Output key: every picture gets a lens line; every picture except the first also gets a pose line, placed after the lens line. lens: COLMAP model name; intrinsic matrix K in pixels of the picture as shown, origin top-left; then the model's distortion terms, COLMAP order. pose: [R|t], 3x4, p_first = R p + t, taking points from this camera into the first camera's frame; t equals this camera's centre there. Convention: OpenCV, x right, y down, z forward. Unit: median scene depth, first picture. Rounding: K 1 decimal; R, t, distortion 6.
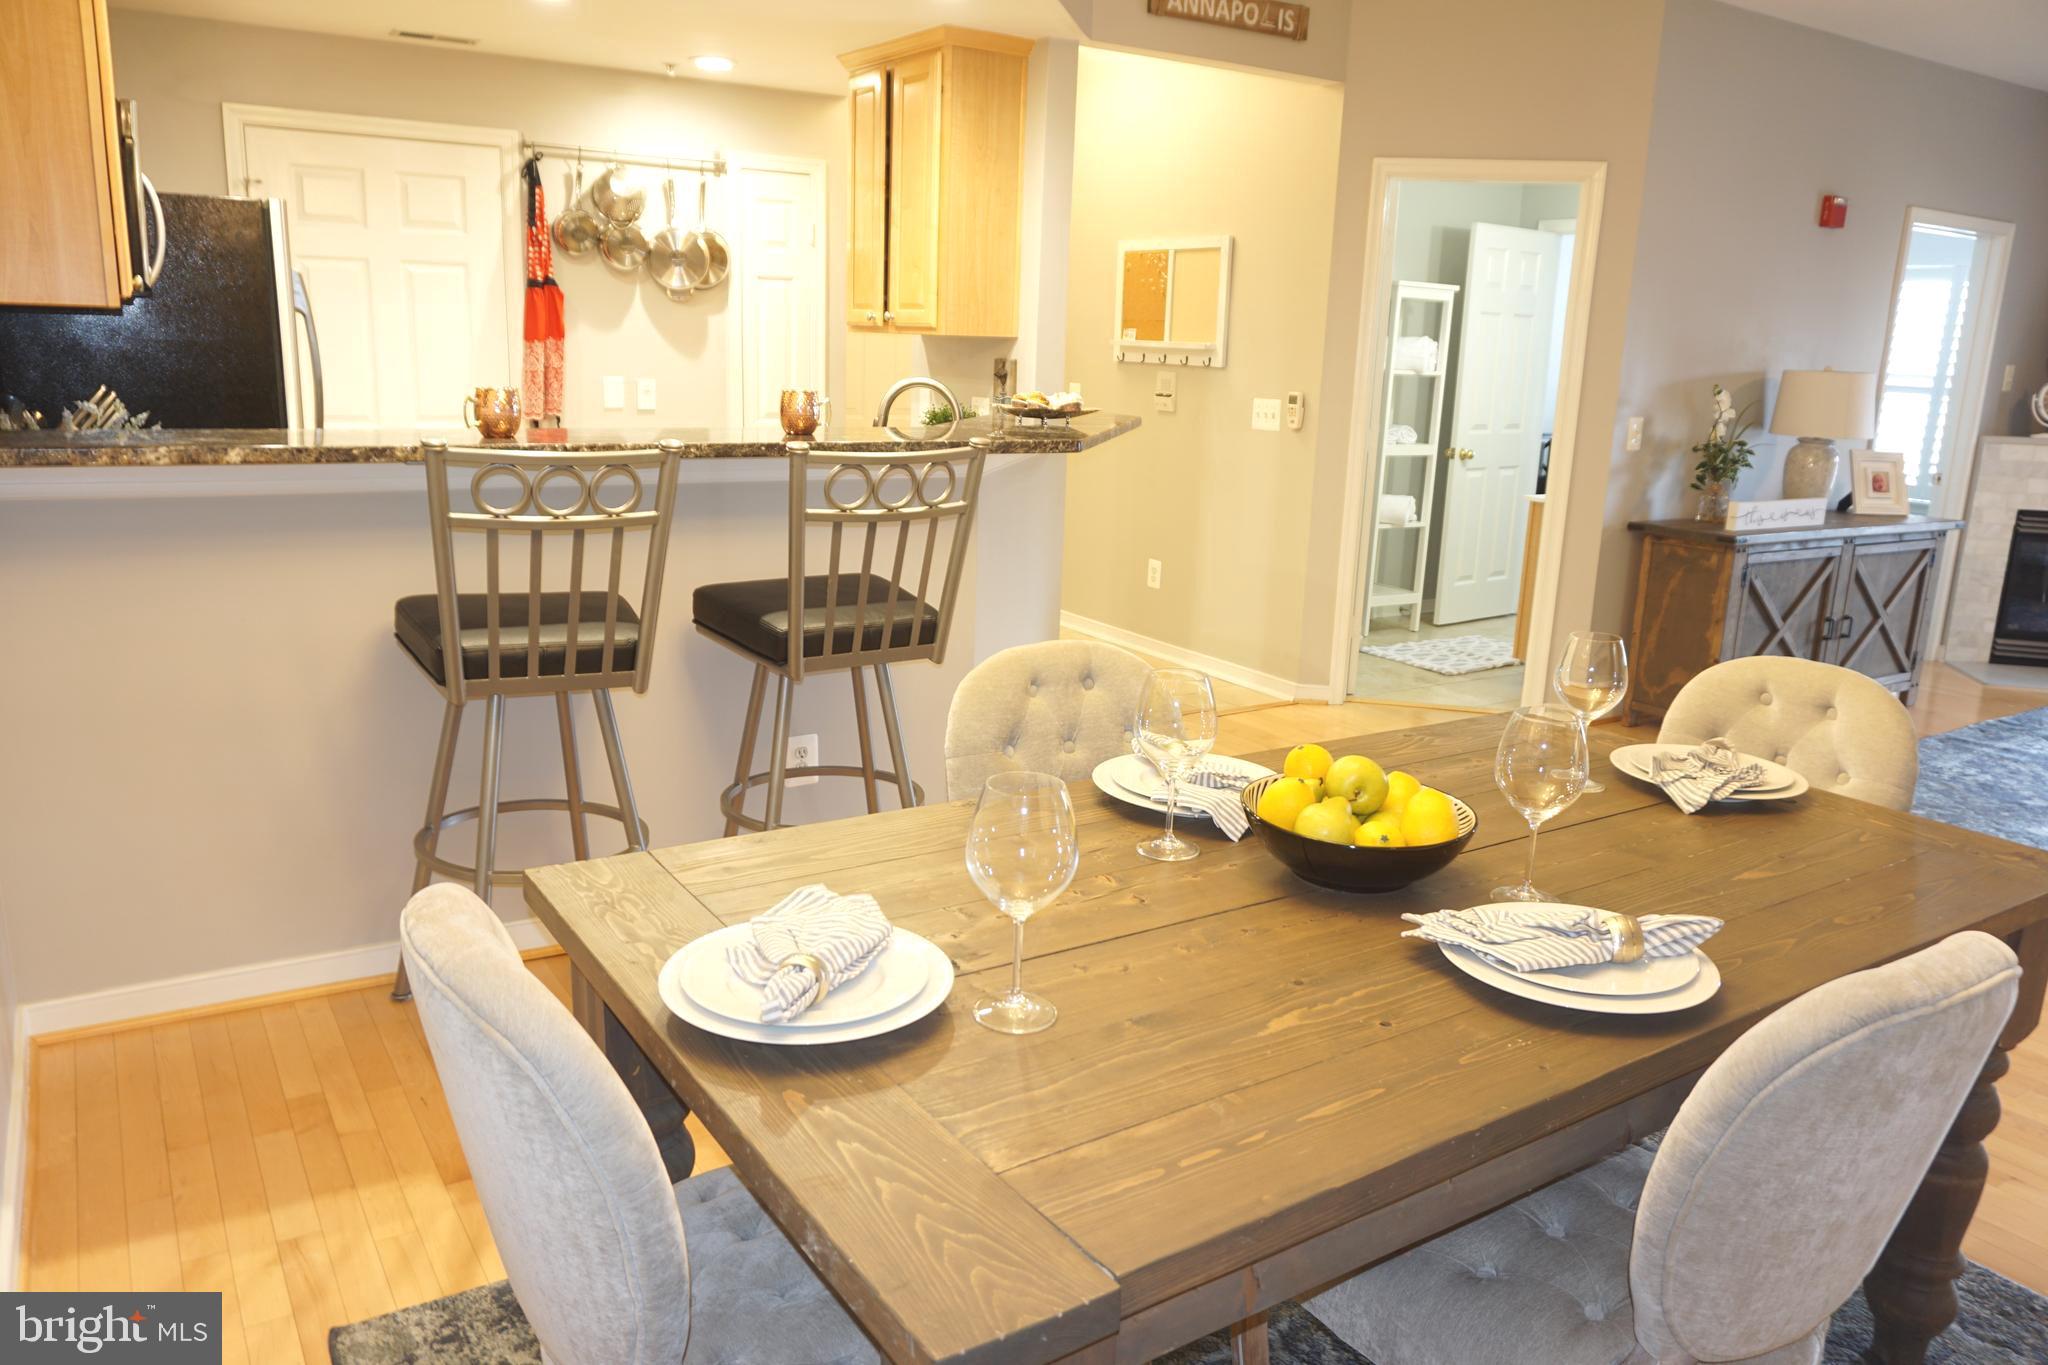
lens RADIAL K [[1451.3, 0, 1024.0], [0, 1451.3, 682.5], [0, 0, 1]] dist [-0.037497, 0.032366]
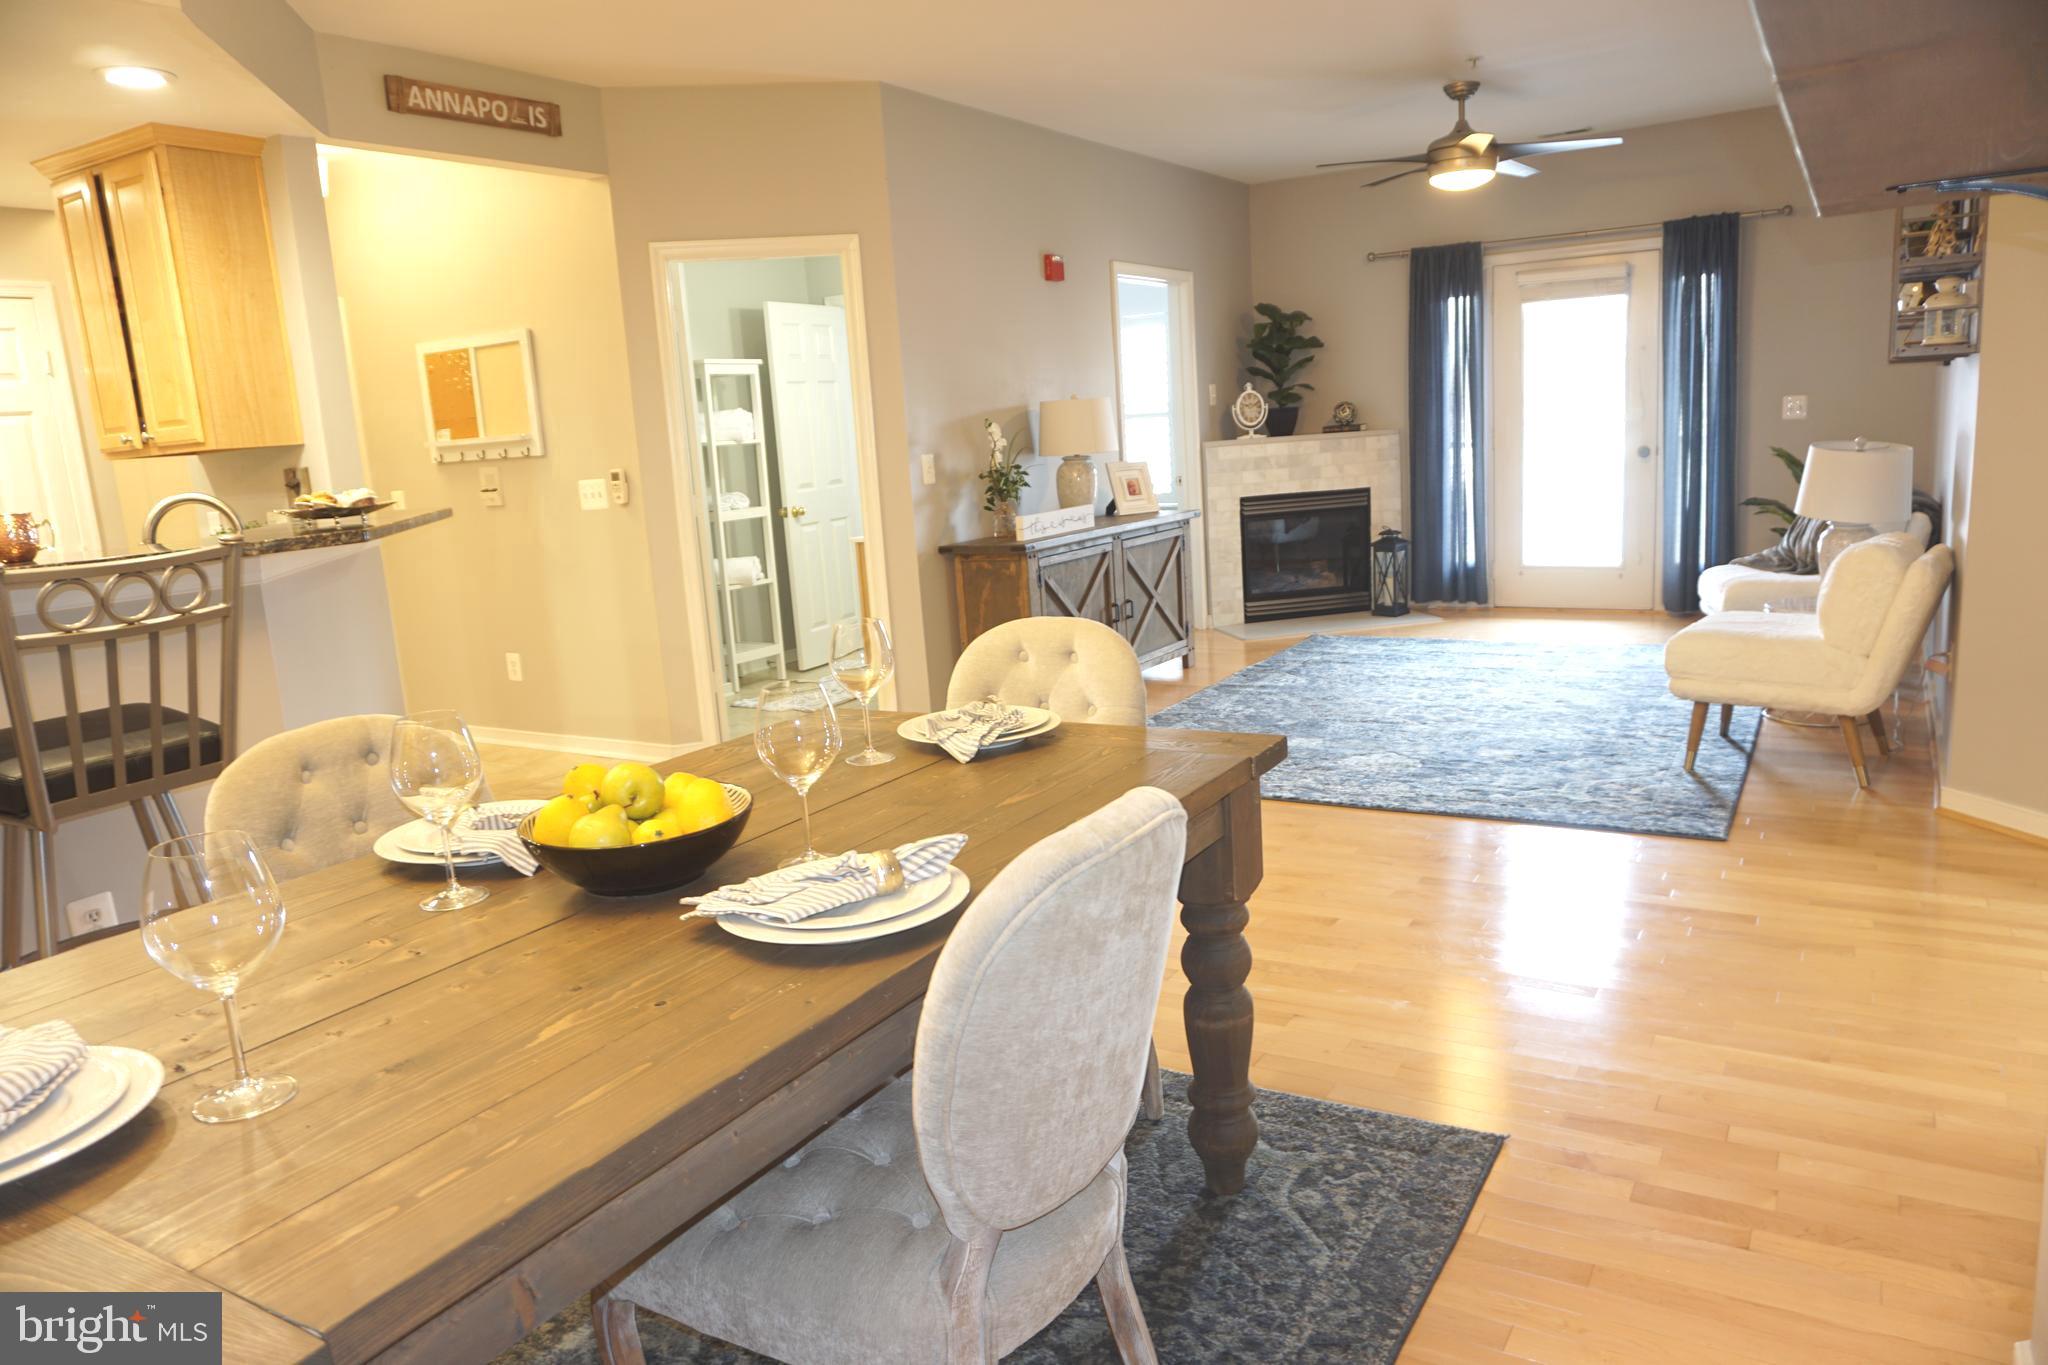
lens RADIAL K [[1376.1, 0, 1024.0], [0, 1376.1, 682.5], [0, 0, 1]] dist [-0.045466, 0.041675]
pose [[0.901160, -0.173755, 0.397140, 0.044480], [0.195713, 0.980545, -0.015093, 0.026205], [-0.386791, 0.091326, 0.917634, 0.004238]]
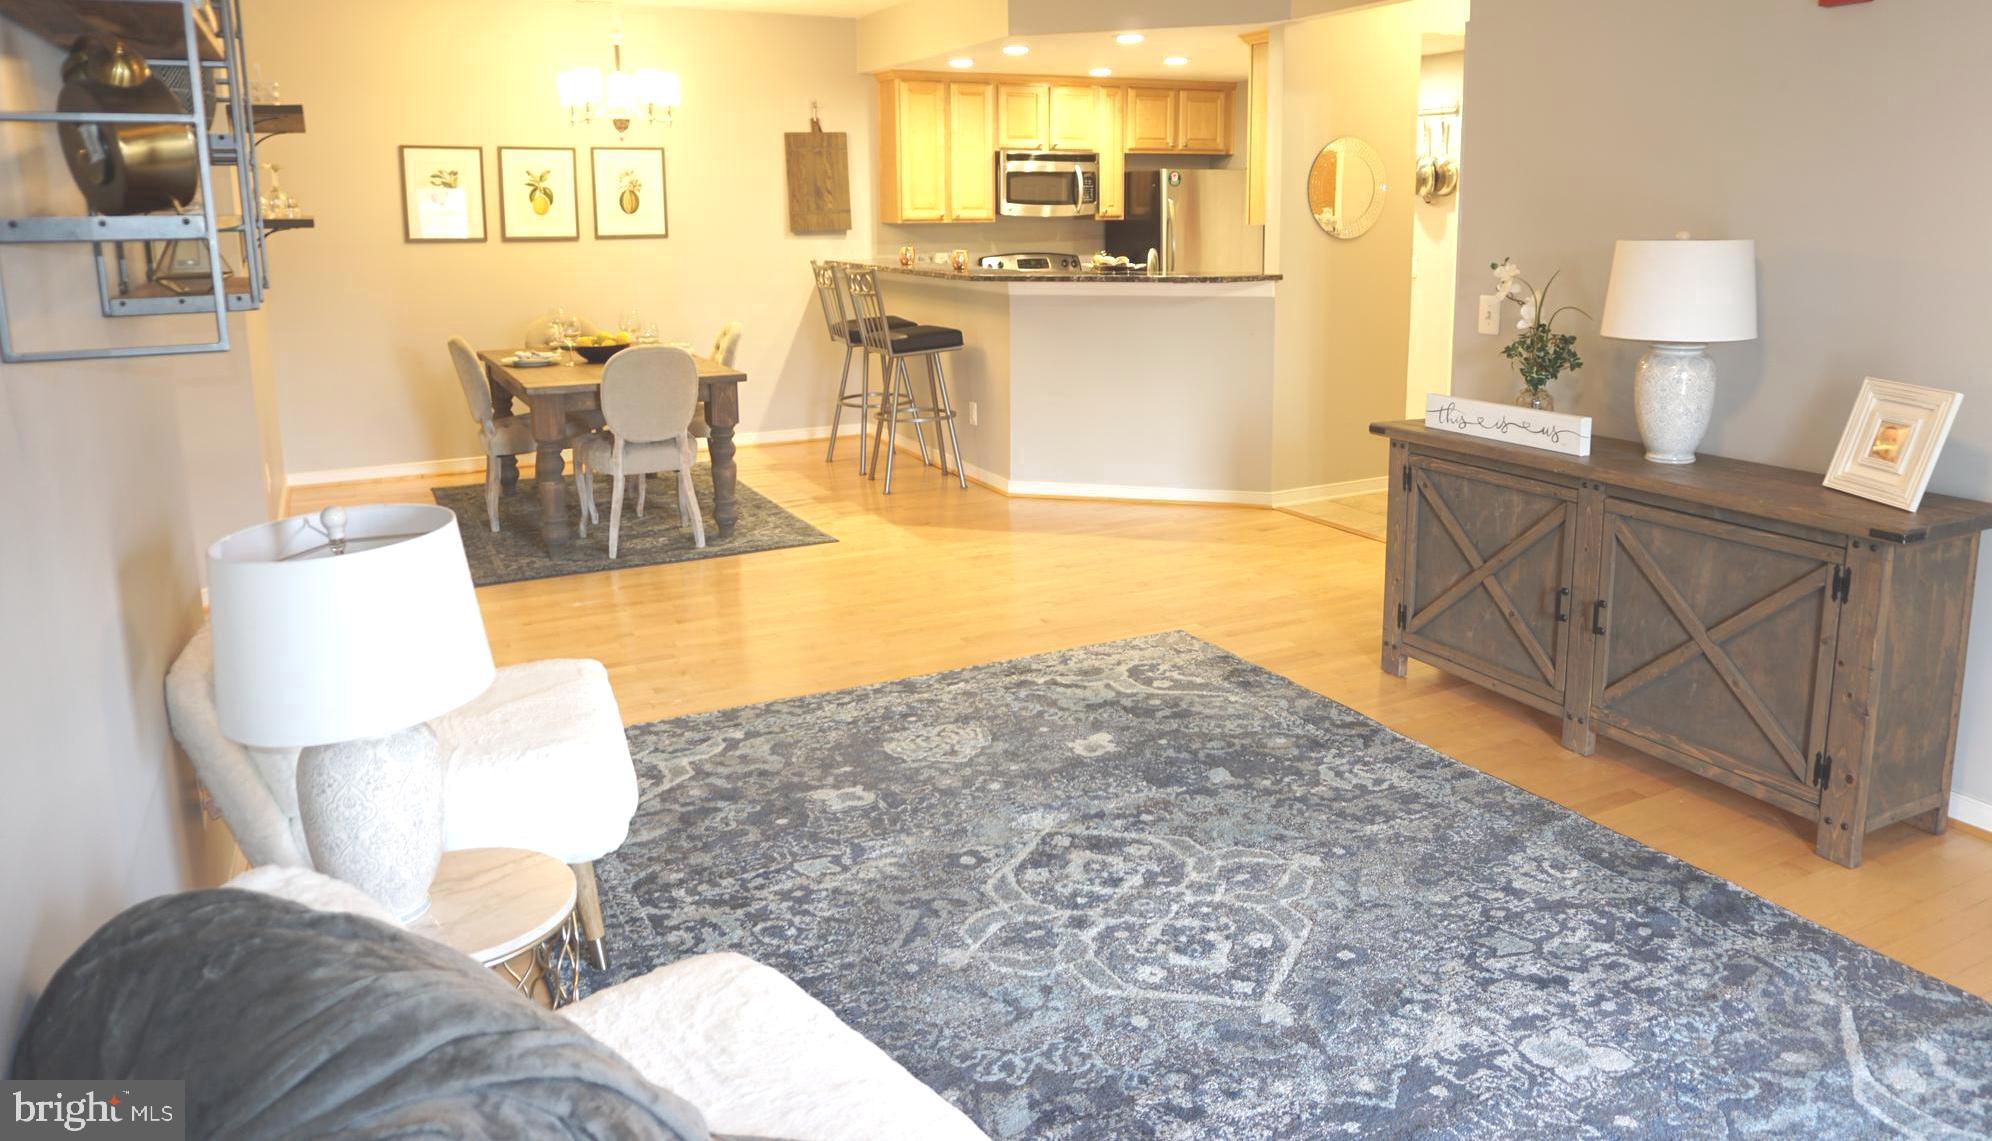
lens RADIAL K [[1358.9, 0, 1001.1], [0, 1358.9, 444.3], [0, 0, 1]] dist [-0.029221, -0.000040]
pose [[-0.113127, 0.134715, -0.984405, 1.532786], [-0.224315, 0.961723, 0.157389, -0.192835], [0.967928, 0.238622, -0.078578, 0.970029]]
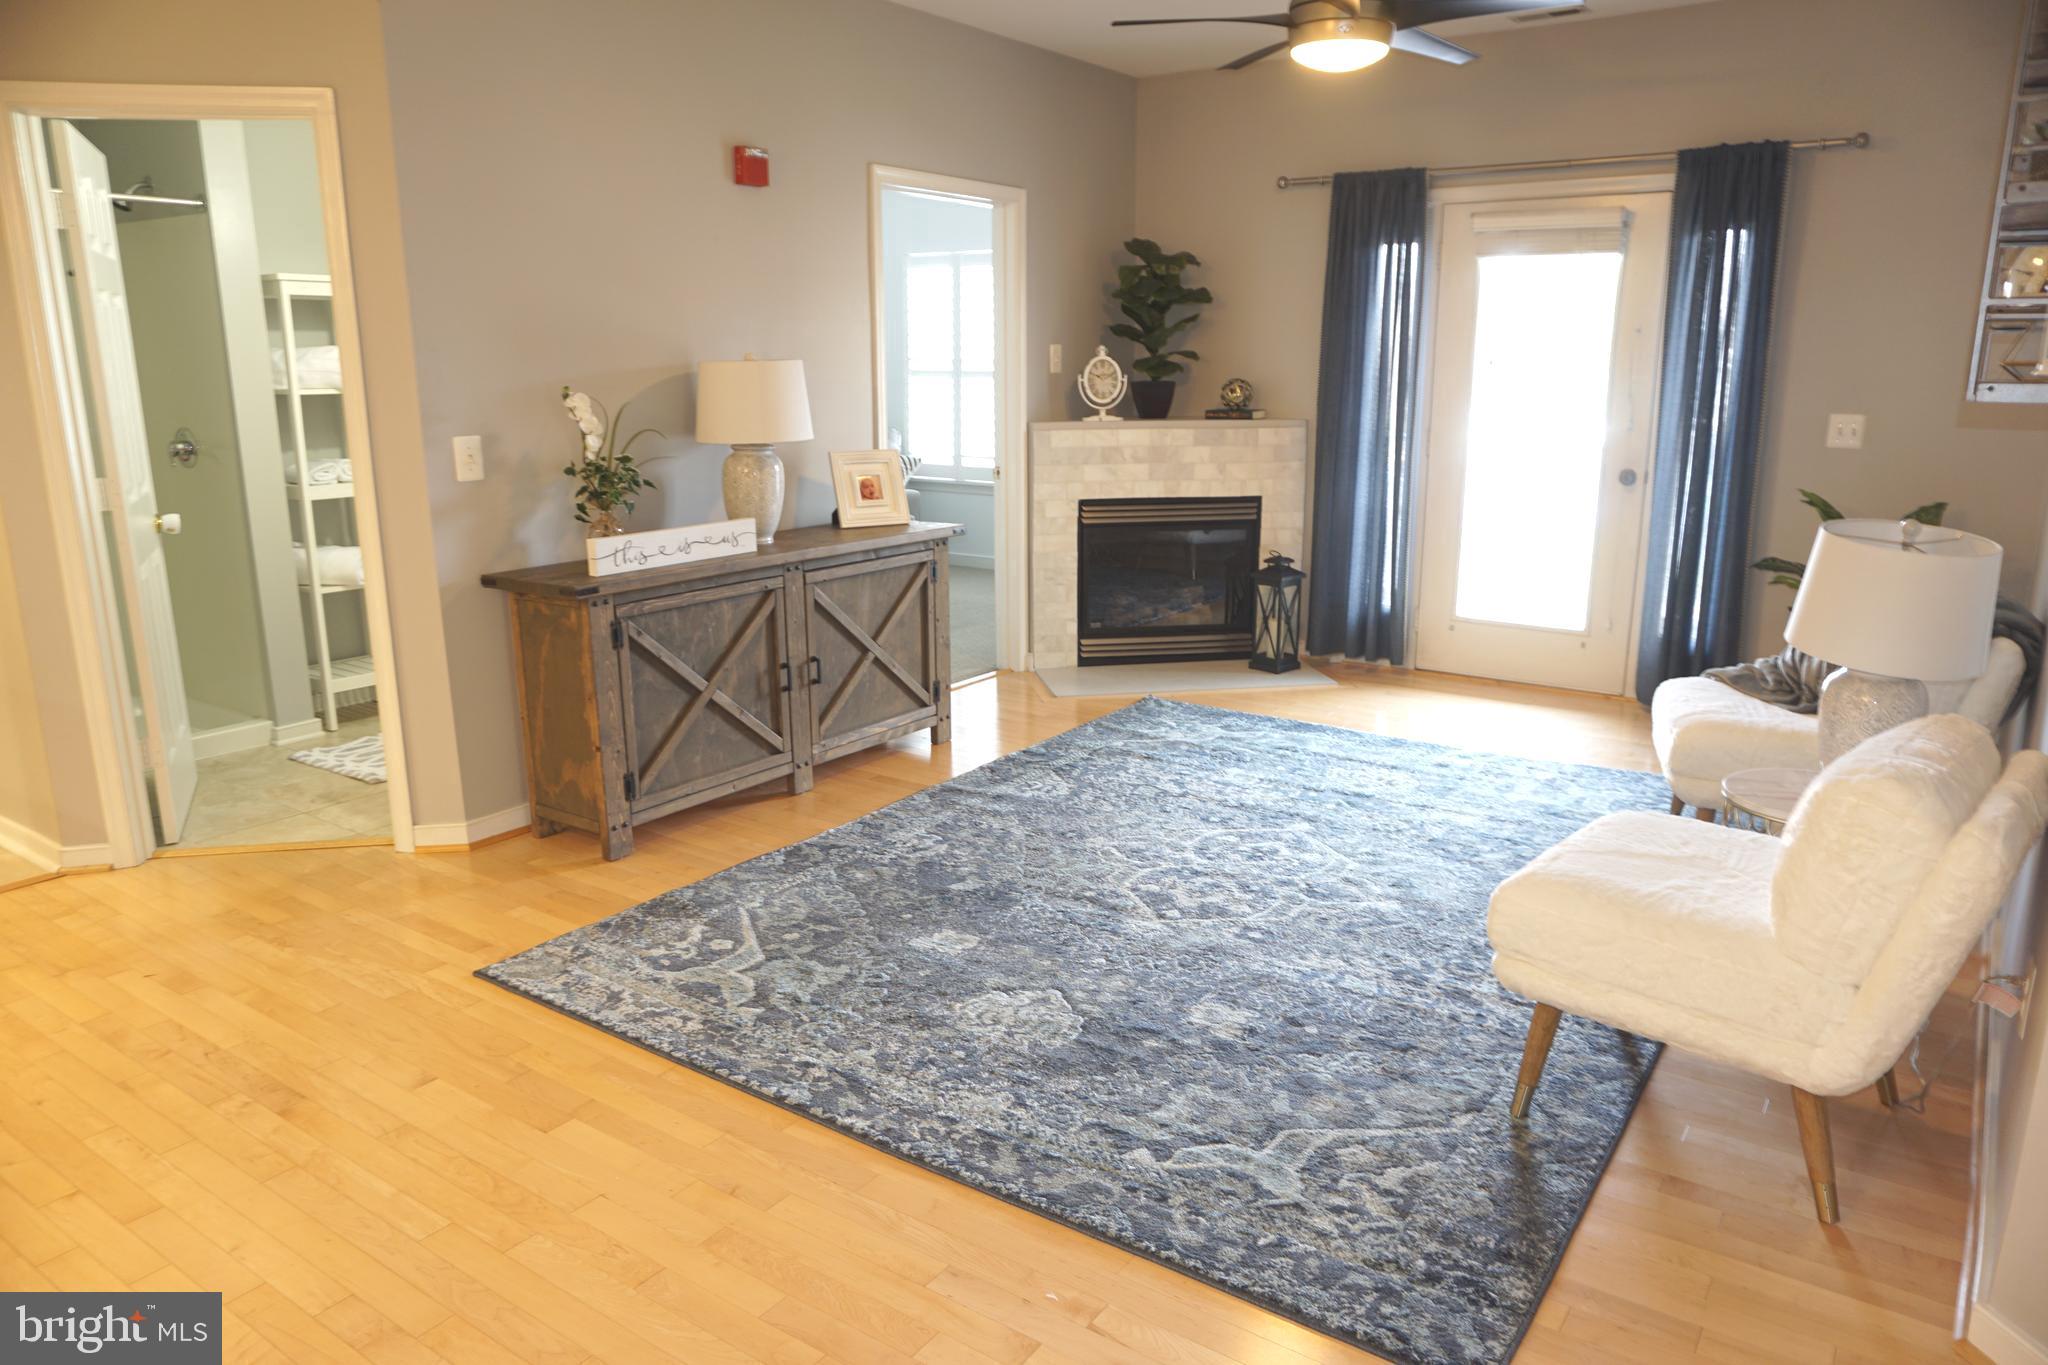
lens RADIAL K [[1376.1, 0, 1024.0], [0, 1376.1, 682.5], [0, 0, 1]] dist [-0.045466, 0.041675]
pose [[0.928988, -0.126618, 0.347778, 0.523026], [0.126571, 0.991692, 0.022954, -0.044648], [-0.347795, 0.022694, 0.937296, 0.291878]]
